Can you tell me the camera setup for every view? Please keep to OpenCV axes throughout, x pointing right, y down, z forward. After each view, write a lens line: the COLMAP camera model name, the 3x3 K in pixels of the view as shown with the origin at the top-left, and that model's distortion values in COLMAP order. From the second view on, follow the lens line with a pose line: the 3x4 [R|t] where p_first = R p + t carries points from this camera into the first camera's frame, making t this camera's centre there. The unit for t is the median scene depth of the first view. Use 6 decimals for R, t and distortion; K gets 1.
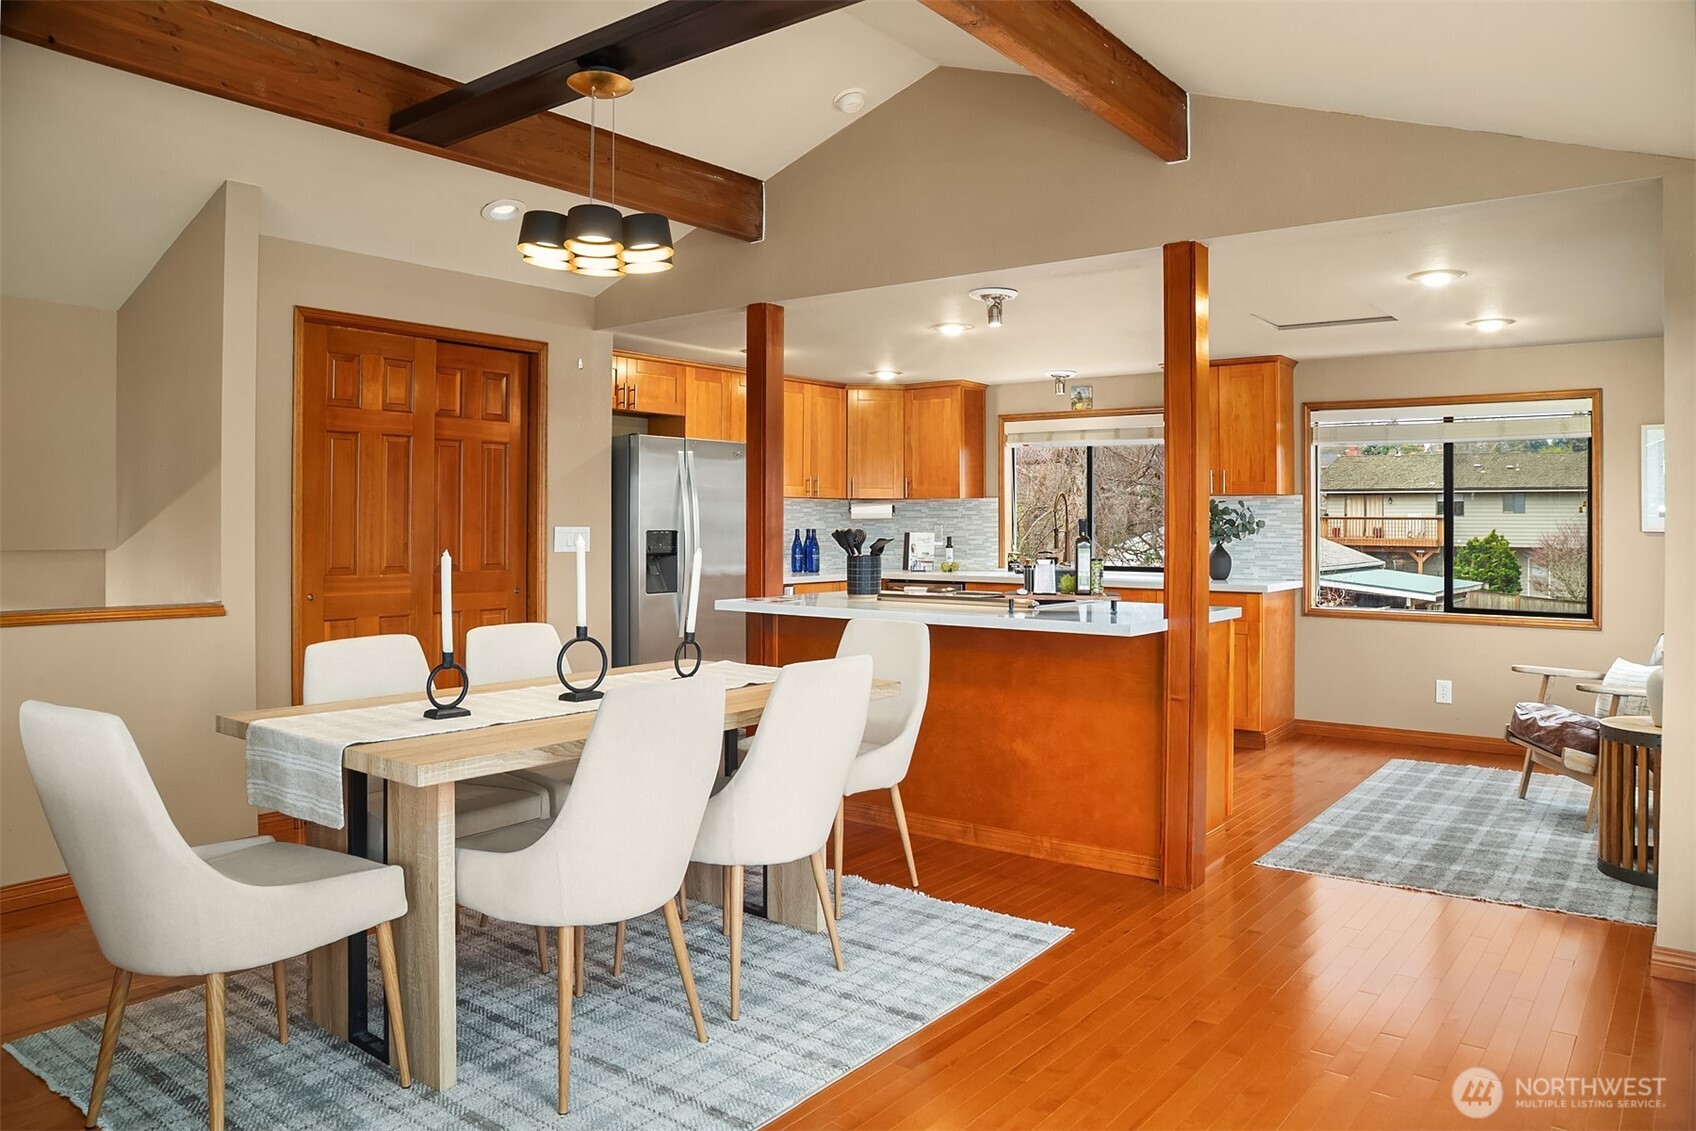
lens RADIAL K [[1320.5, 0, 848.0], [0, 1320.5, 565.5], [0, 0, 1]] dist [-0.002996, -0.000277]
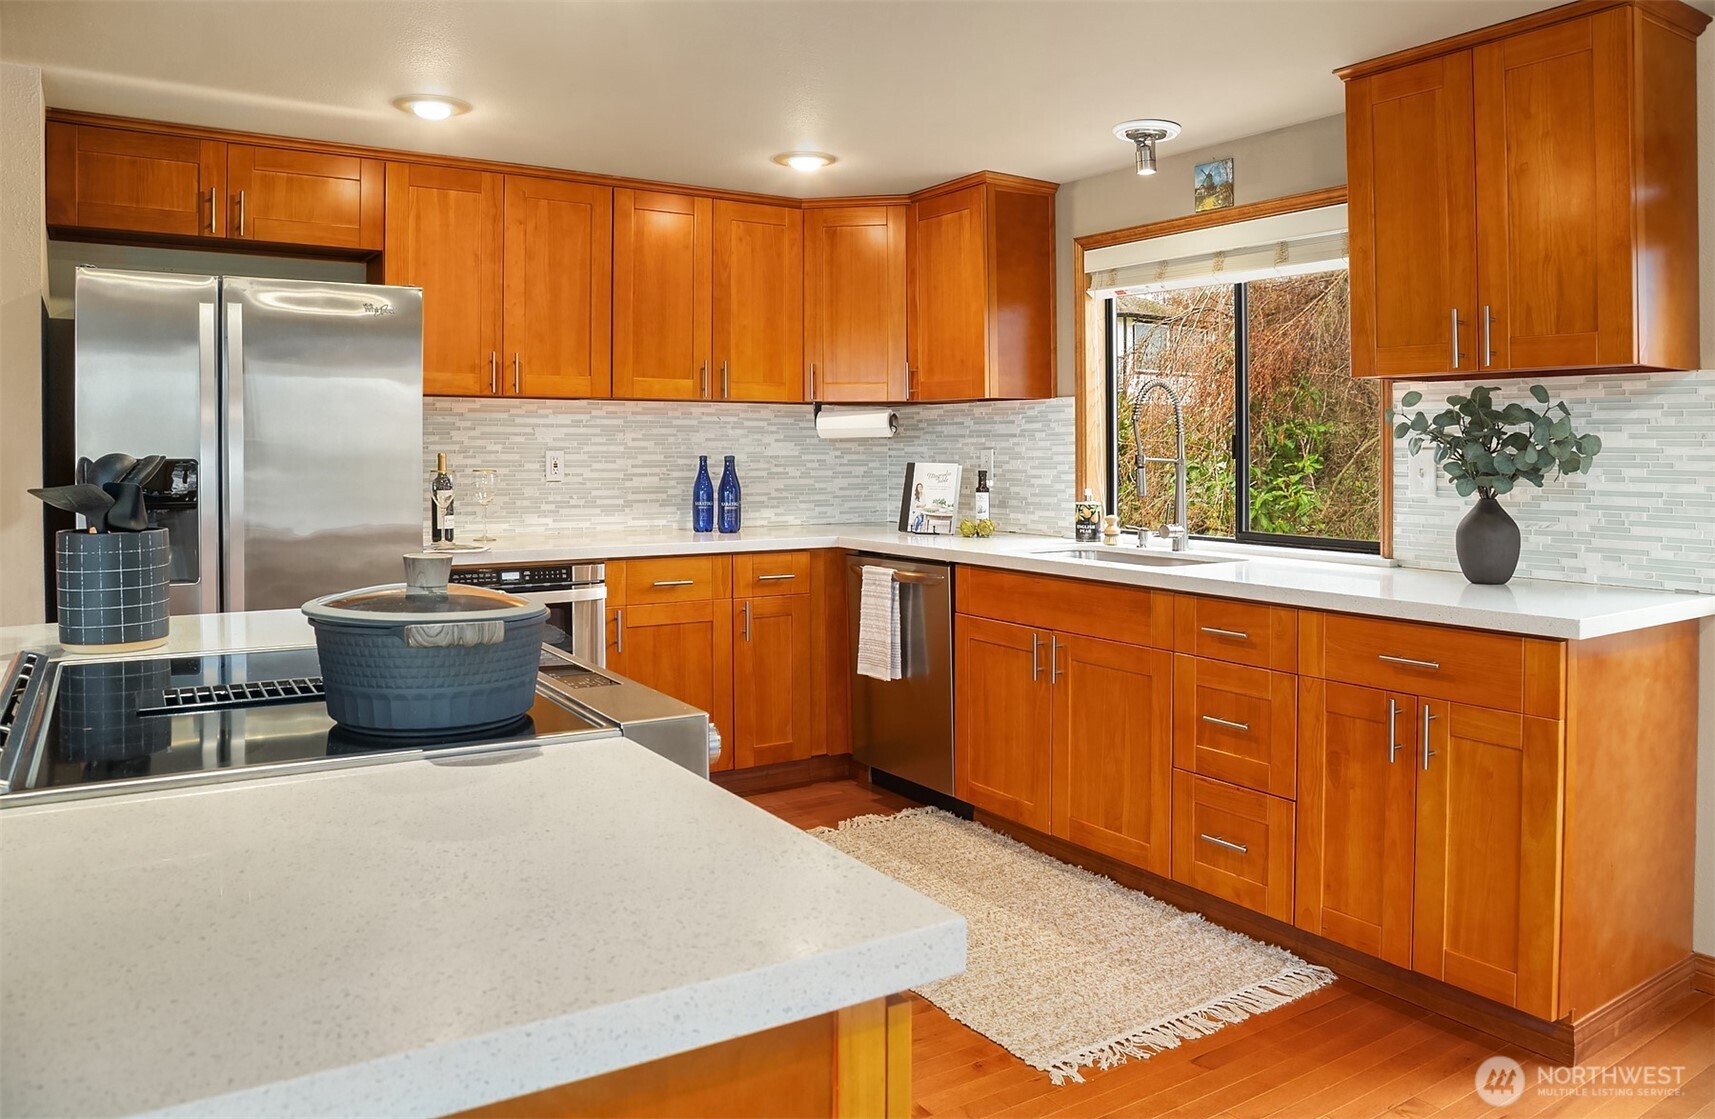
lens RADIAL K [[1205.4, 0, 858.6], [0, 1205.4, 440.6], [0, 0, 1]] dist [-0.079660, 0.004496]
pose [[0.919537, -0.002043, -0.392999, 0.224514], [-0.014156, 0.999165, -0.038317, -0.015026], [0.392749, 0.040797, 0.918740, 0.542227]]
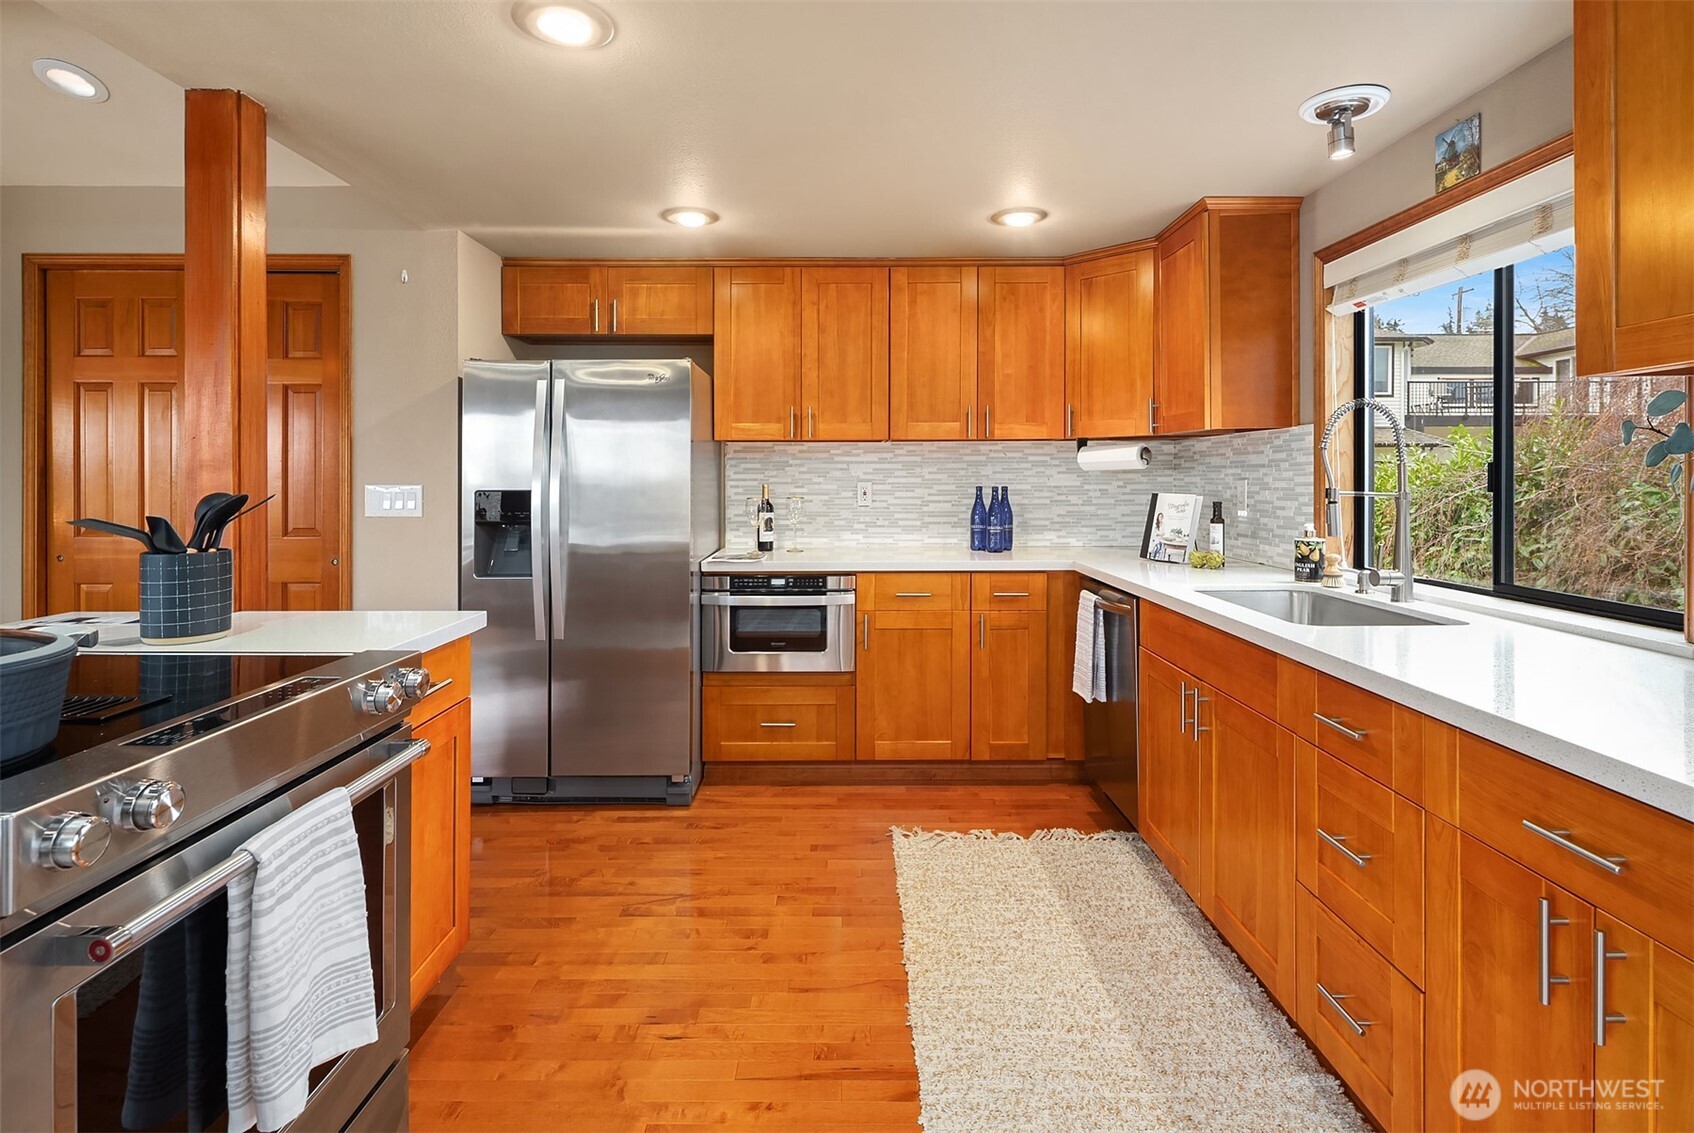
lens RADIAL K [[831.2, 0, 851.7], [0, 831.2, 480.5], [0, 0, 1]] dist [0.002181, -0.000726]
pose [[0.568758, -0.000126, -0.822505, 0.271327], [-0.023836, 0.999577, -0.016635, -0.021668], [0.822160, 0.029067, 0.568515, 0.698564]]
